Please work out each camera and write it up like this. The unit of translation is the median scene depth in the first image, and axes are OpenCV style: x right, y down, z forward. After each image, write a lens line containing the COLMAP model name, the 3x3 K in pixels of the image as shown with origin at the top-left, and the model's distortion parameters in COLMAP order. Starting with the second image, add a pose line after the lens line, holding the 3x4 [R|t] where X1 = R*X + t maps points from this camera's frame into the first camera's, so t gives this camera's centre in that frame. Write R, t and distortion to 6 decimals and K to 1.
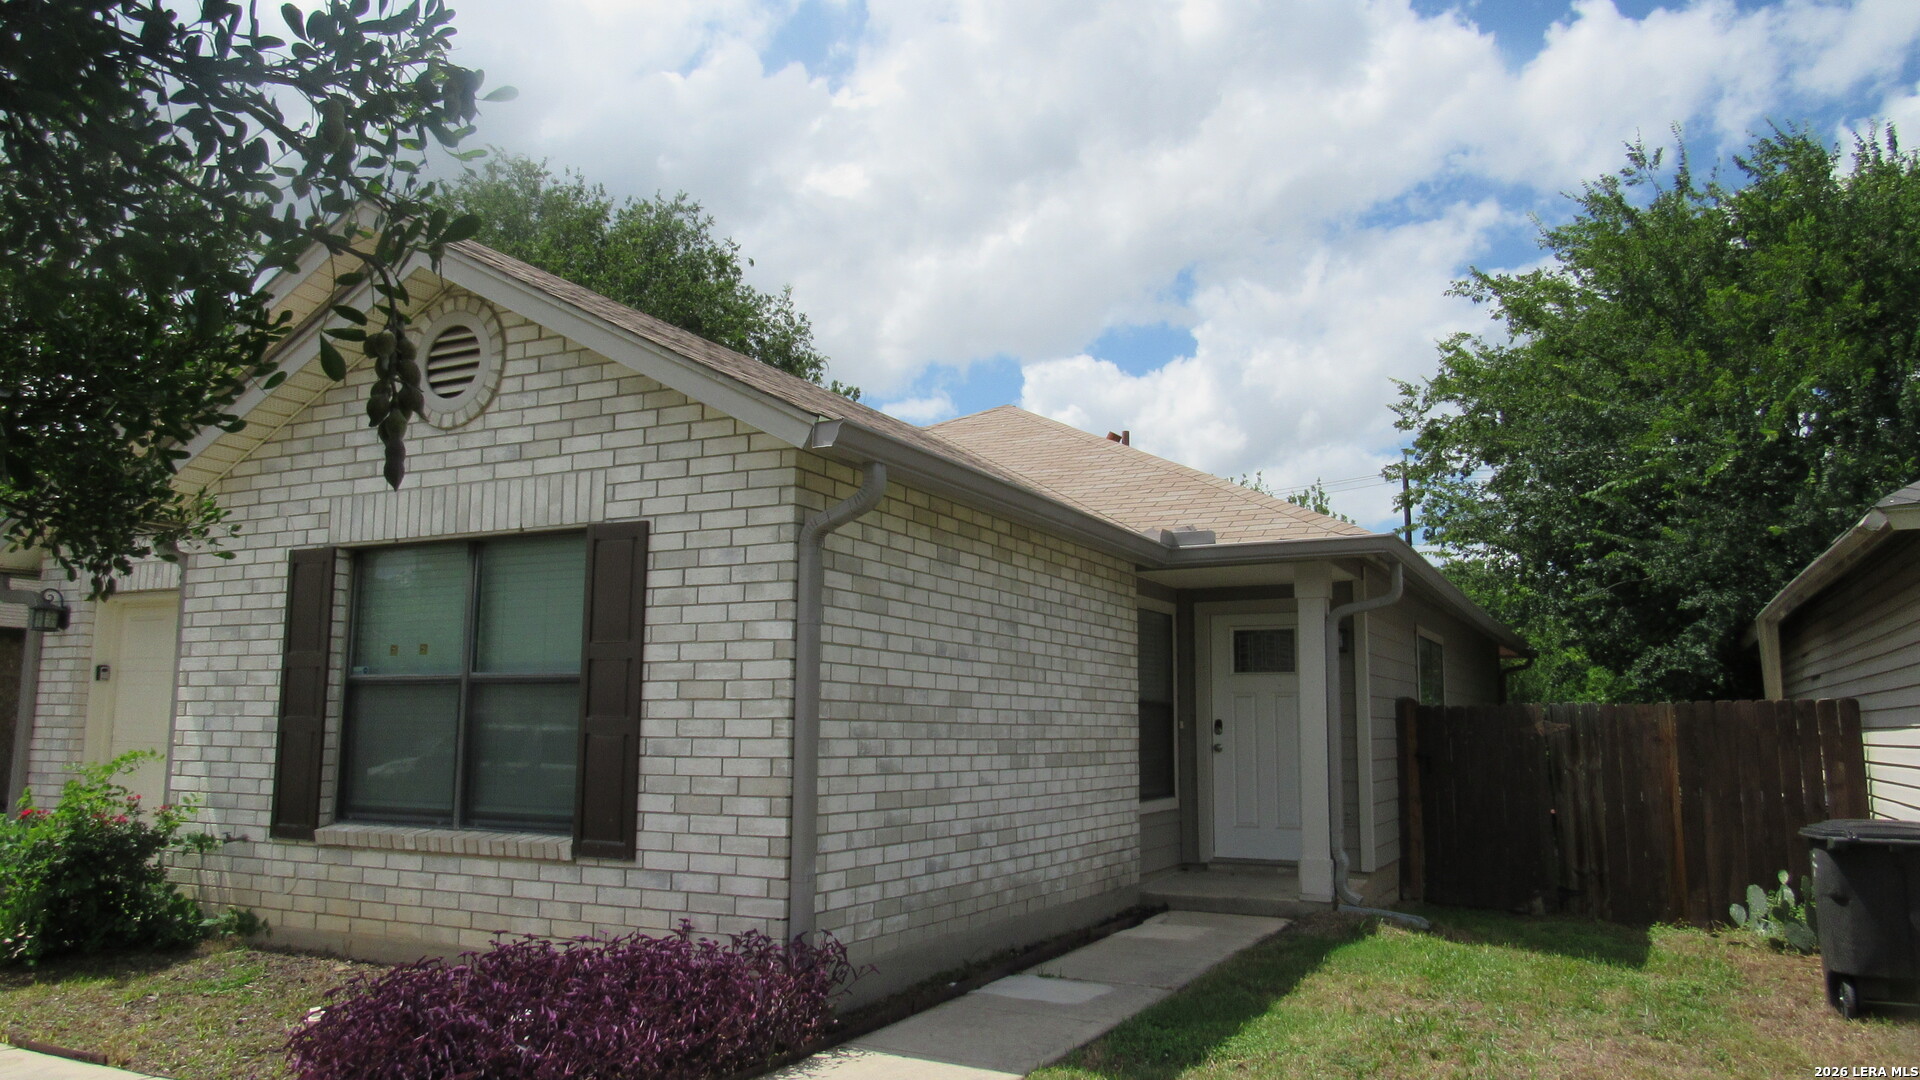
lens RADIAL K [[1351.5, 0, 953.8], [0, 1351.5, 536.2], [0, 0, 1]] dist [-0.027552, 0.005312]
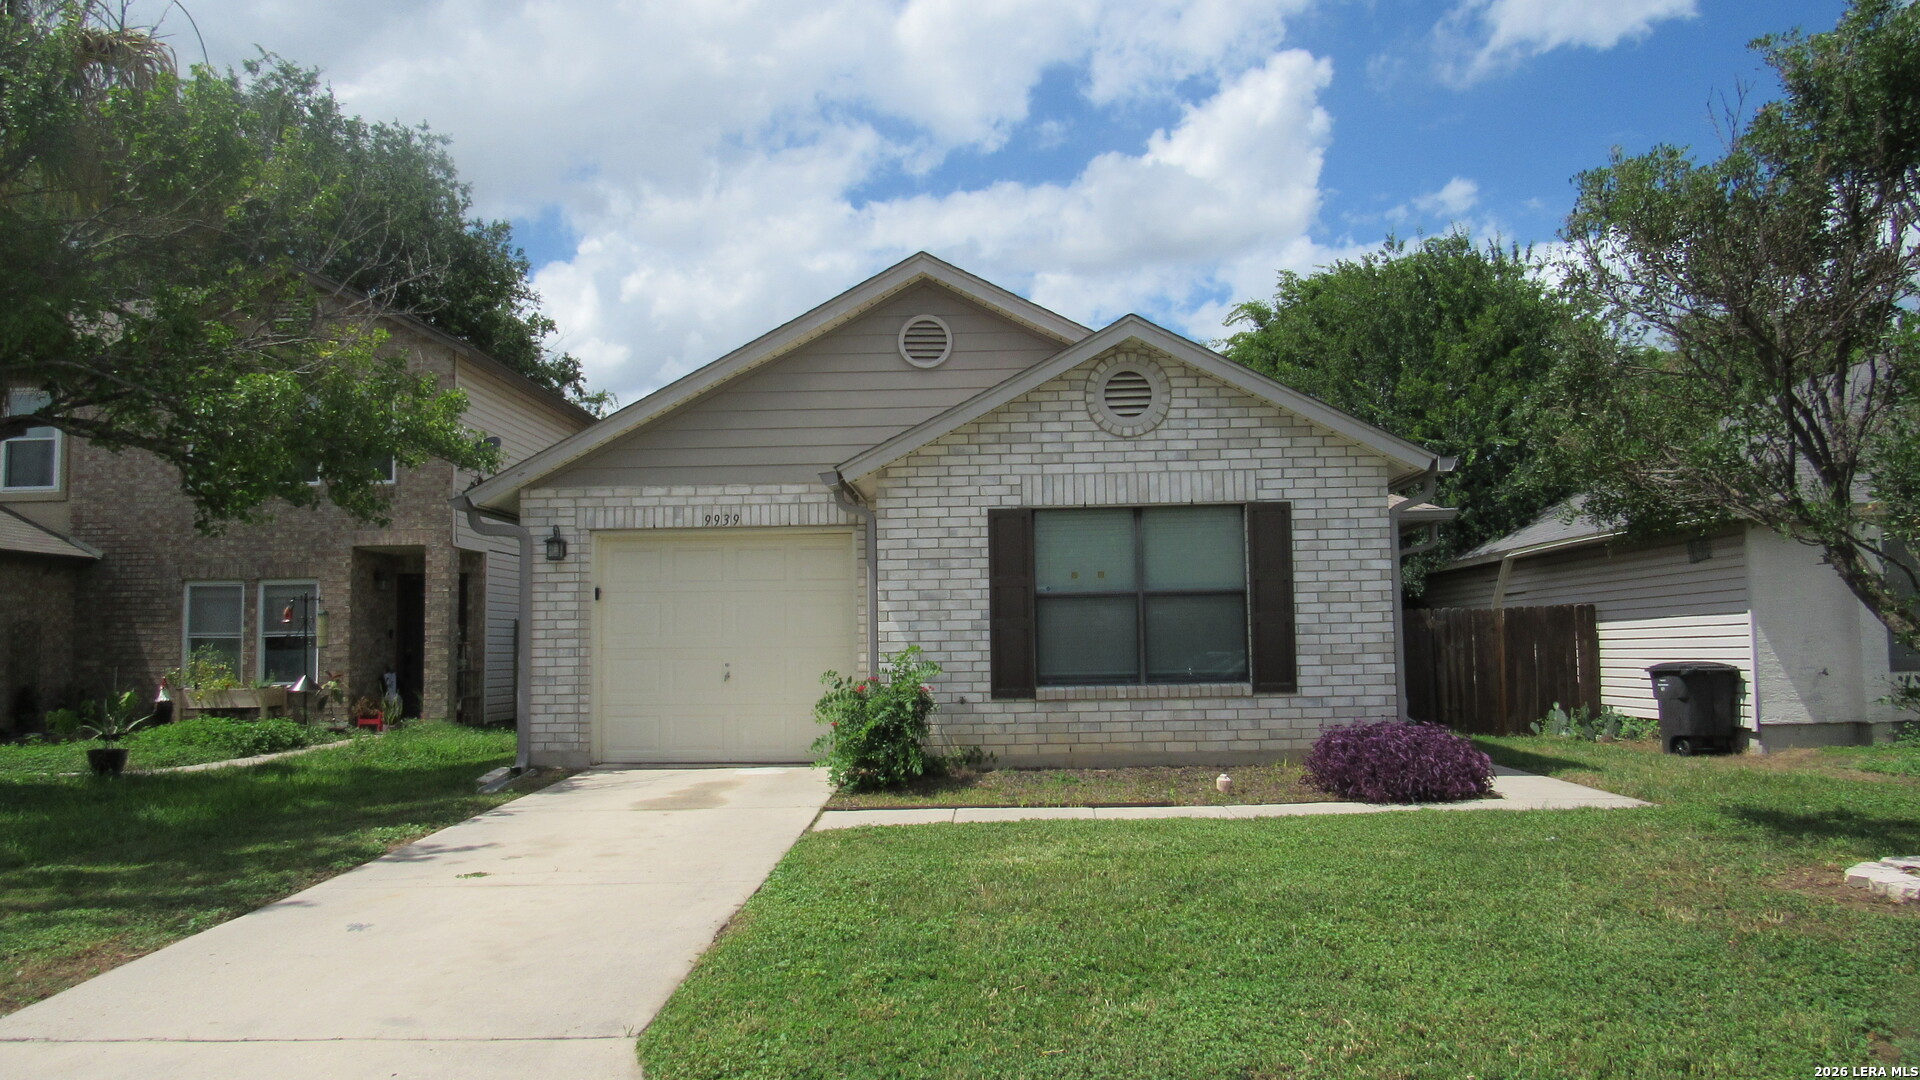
lens RADIAL K [[1356.2, 0, 954.2], [0, 1356.2, 531.2], [0, 0, 1]] dist [-0.031604, 0.002898]
pose [[0.907975, 0.014644, 0.418768, -1.295507], [-0.035801, 0.998446, 0.042711, -0.031018], [-0.417491, -0.053773, 0.907088, -0.395570]]
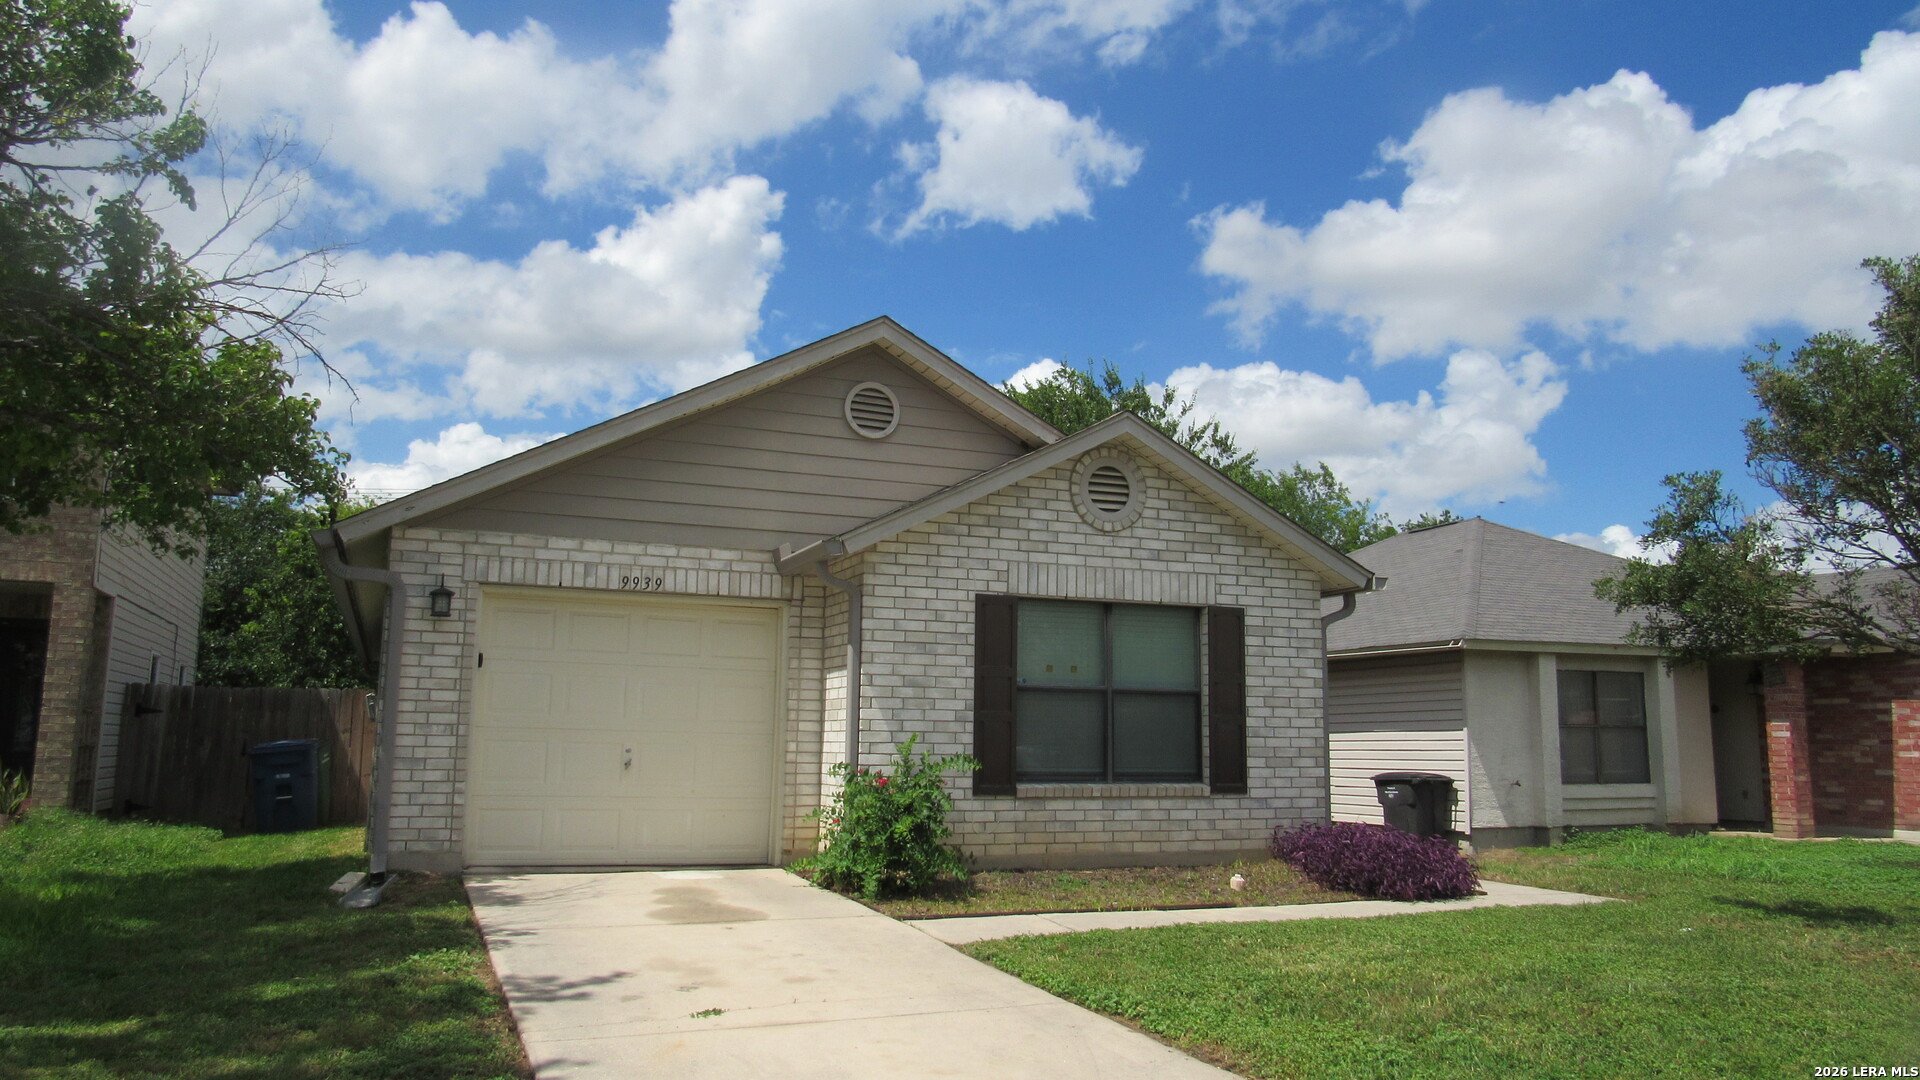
lens RADIAL K [[1356.2, 0, 950.4], [0, 1356.2, 531.0], [0, 0, 1]] dist [-0.031604, 0.002898]
pose [[0.663753, 0.119732, 0.738306, -1.763864], [-0.113300, 0.991808, -0.058983, 0.036216], [-0.739321, -0.044500, 0.671882, 0.066510]]
